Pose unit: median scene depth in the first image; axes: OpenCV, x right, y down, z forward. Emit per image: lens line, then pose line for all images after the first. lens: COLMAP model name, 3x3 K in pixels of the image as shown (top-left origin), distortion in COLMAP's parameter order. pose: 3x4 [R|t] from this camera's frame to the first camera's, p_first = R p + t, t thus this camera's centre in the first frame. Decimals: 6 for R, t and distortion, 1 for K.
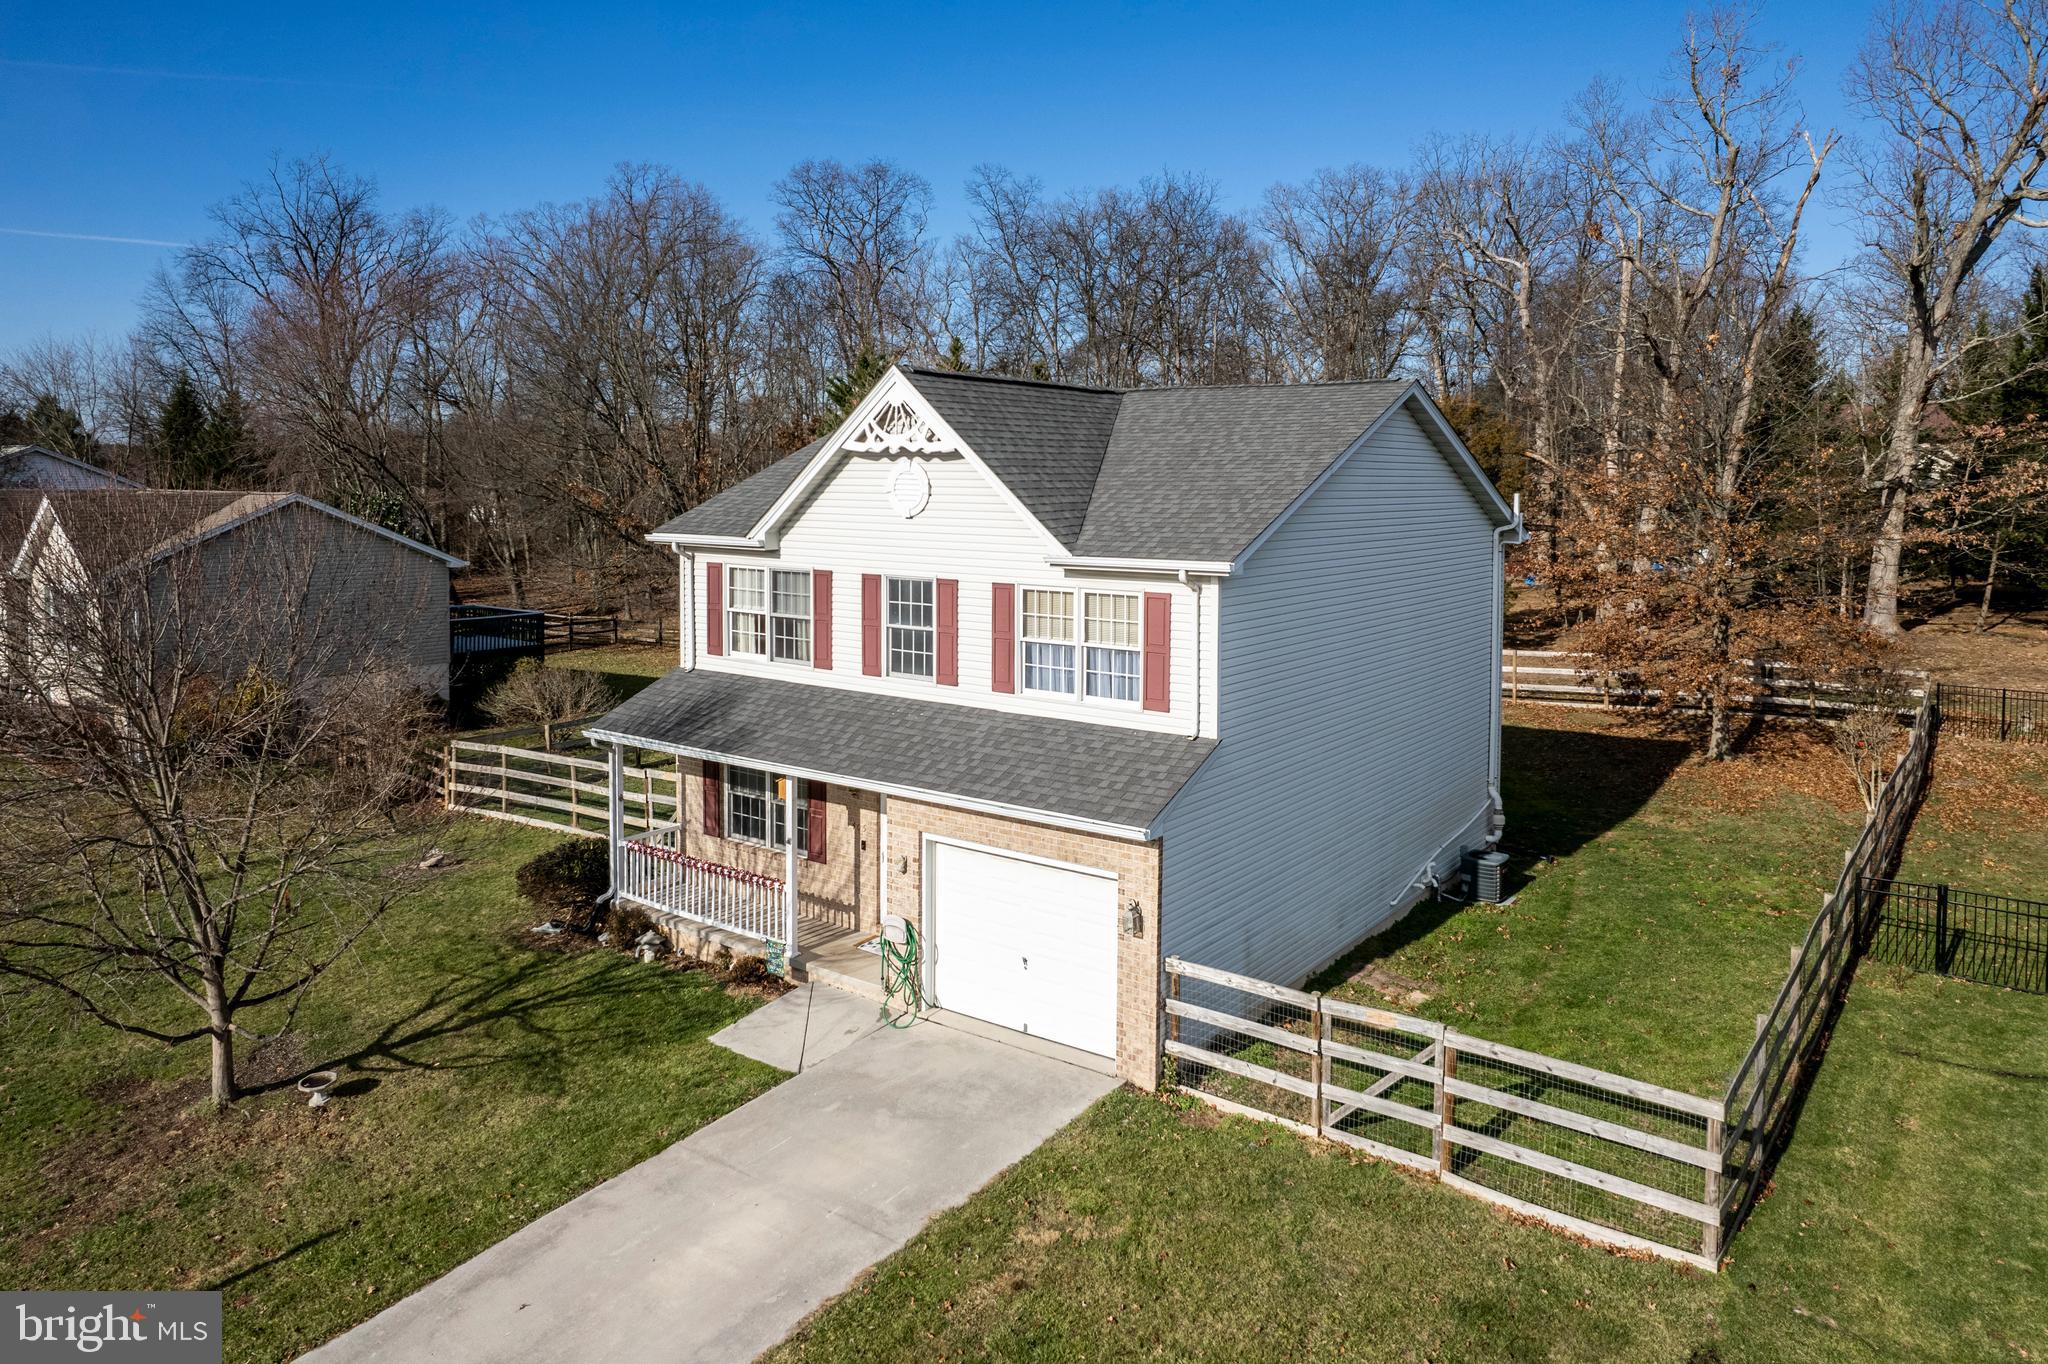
lens RADIAL K [[1387.4, 0, 1021.0], [0, 1387.4, 530.7], [0, 0, 1]] dist [-0.033420, 0.001231]
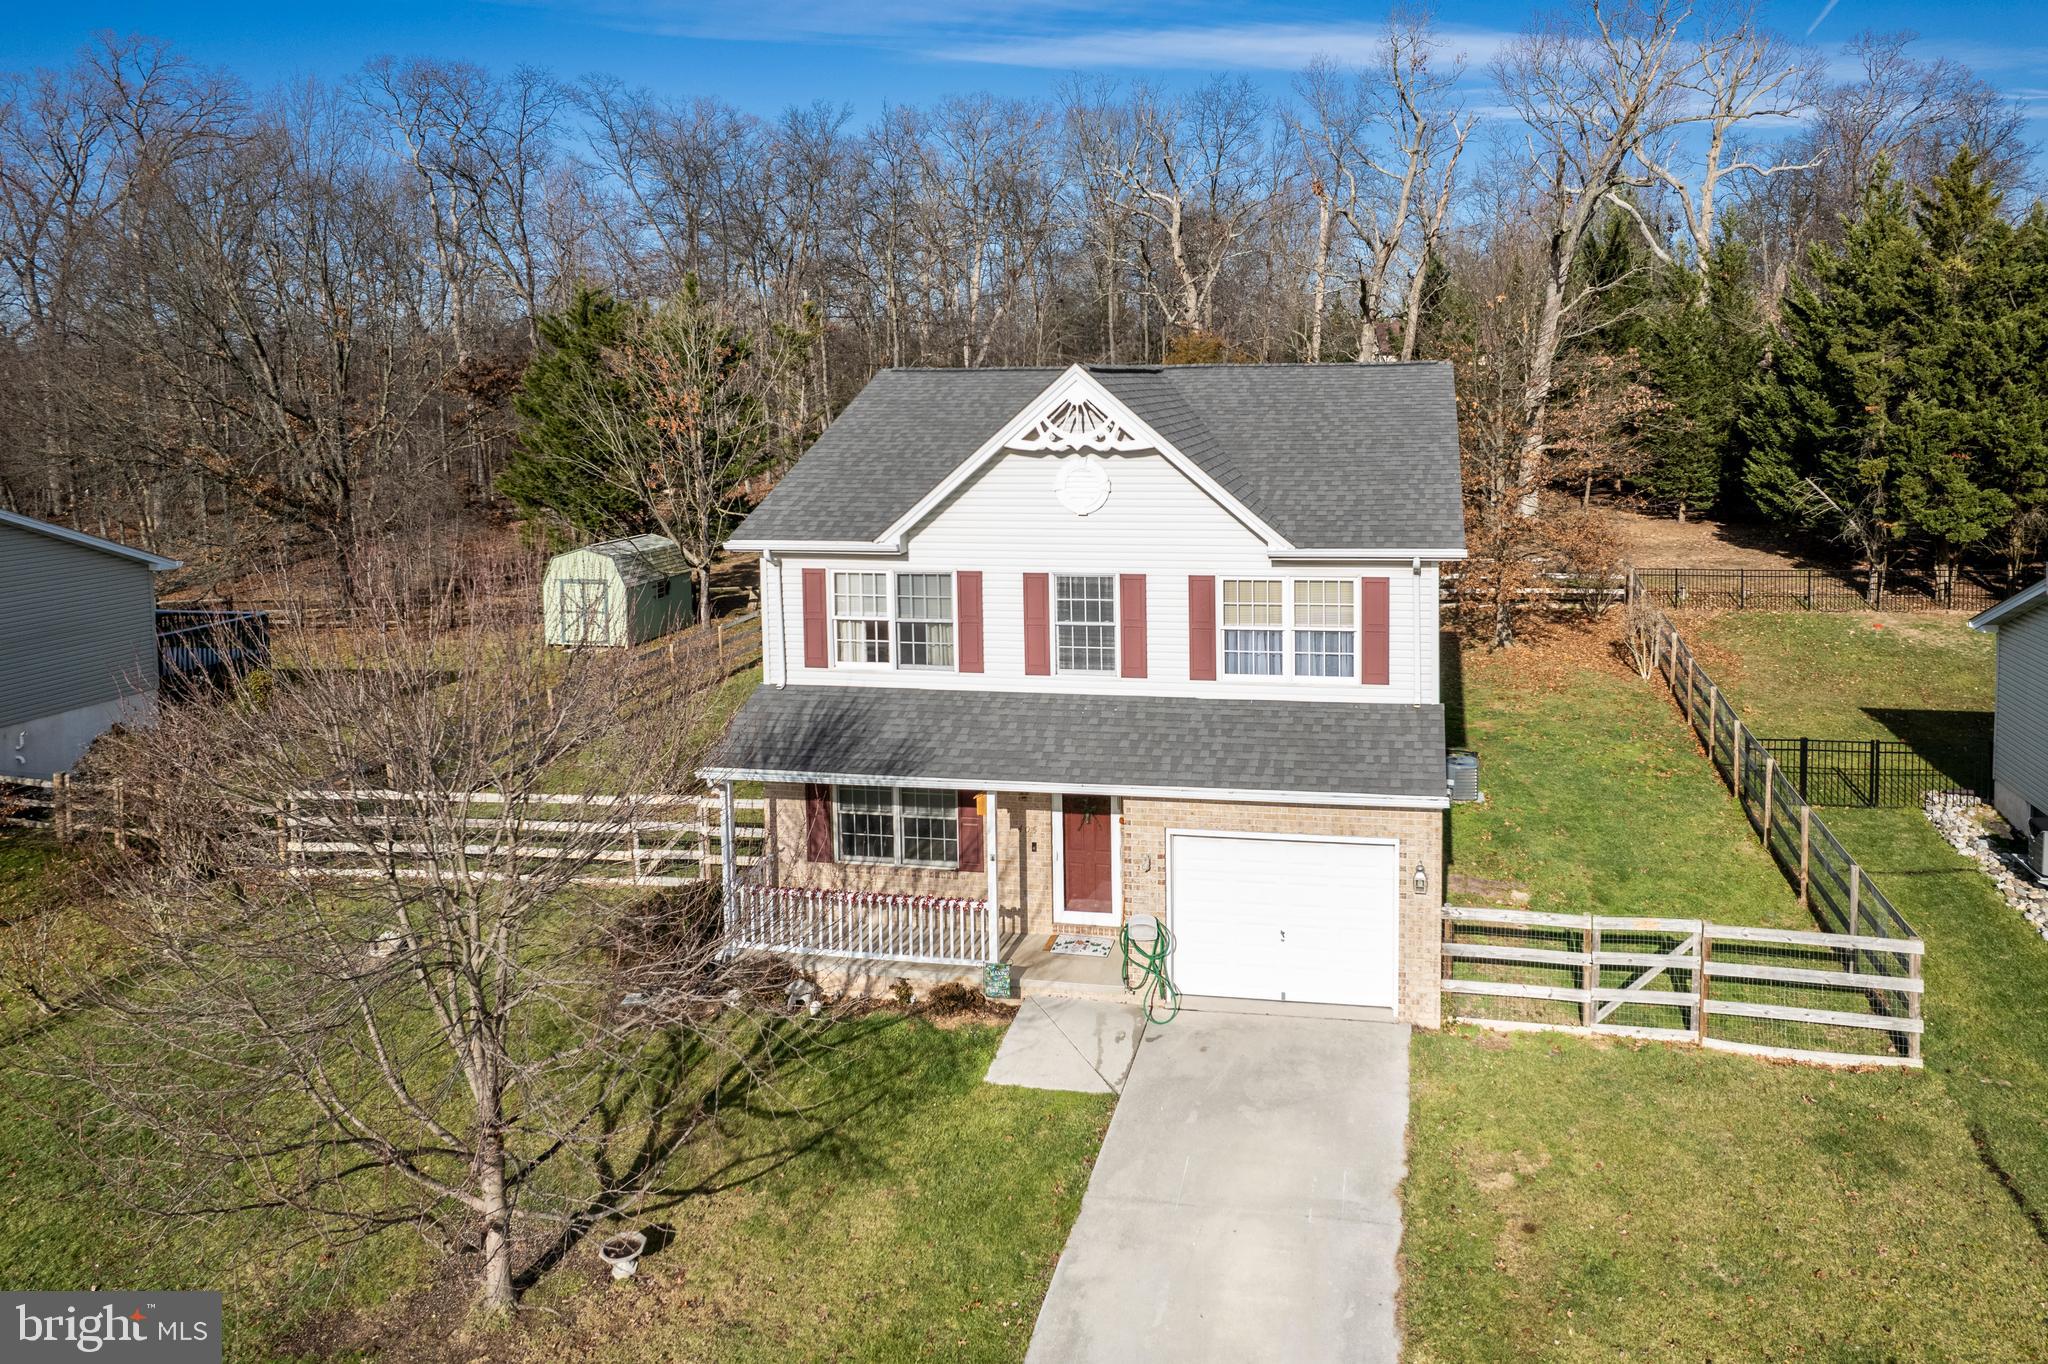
lens RADIAL K [[1363.2, 0, 1178.6], [0, 1363.2, 448.3], [0, 0, 1]] dist [-0.031881, 0.002297]
pose [[0.895139, -0.041671, 0.443834, -0.459393], [0.035992, 0.999127, 0.021217, -0.076412], [-0.444331, -0.003018, 0.895858, 0.093415]]
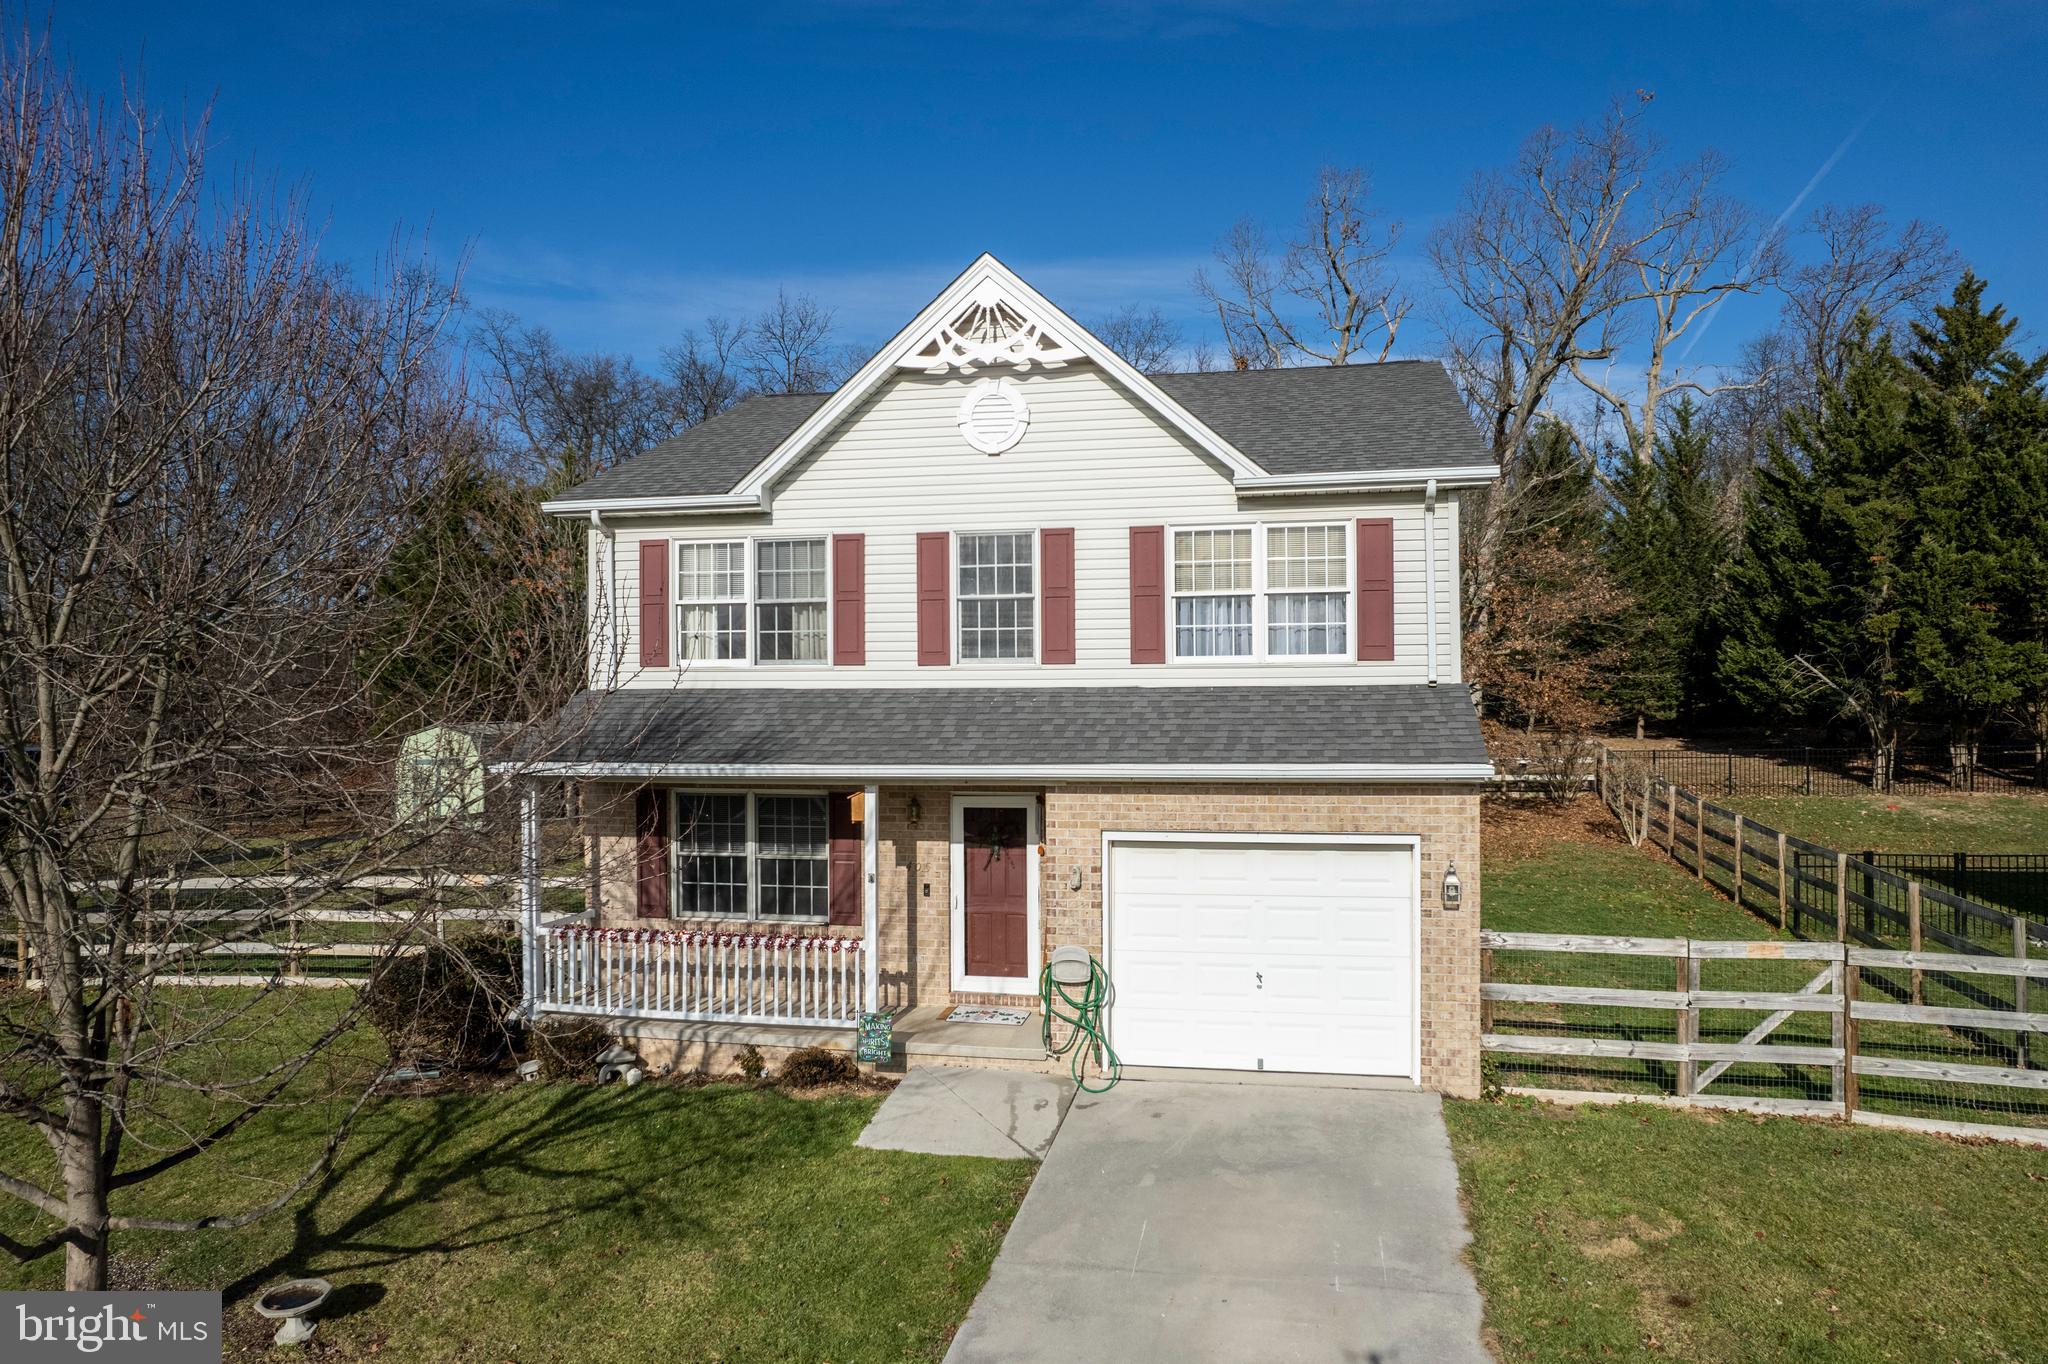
lens RADIAL K [[1366.8, 0, 1034.3], [0, 1366.8, 677.5], [0, 0, 1]] dist [-0.056328, 0.037365]
pose [[0.908790, -0.008058, 0.417176, -0.387630], [0.030598, 0.998409, -0.047370, 0.155288], [-0.416130, 0.055814, 0.907590, 0.305782]]
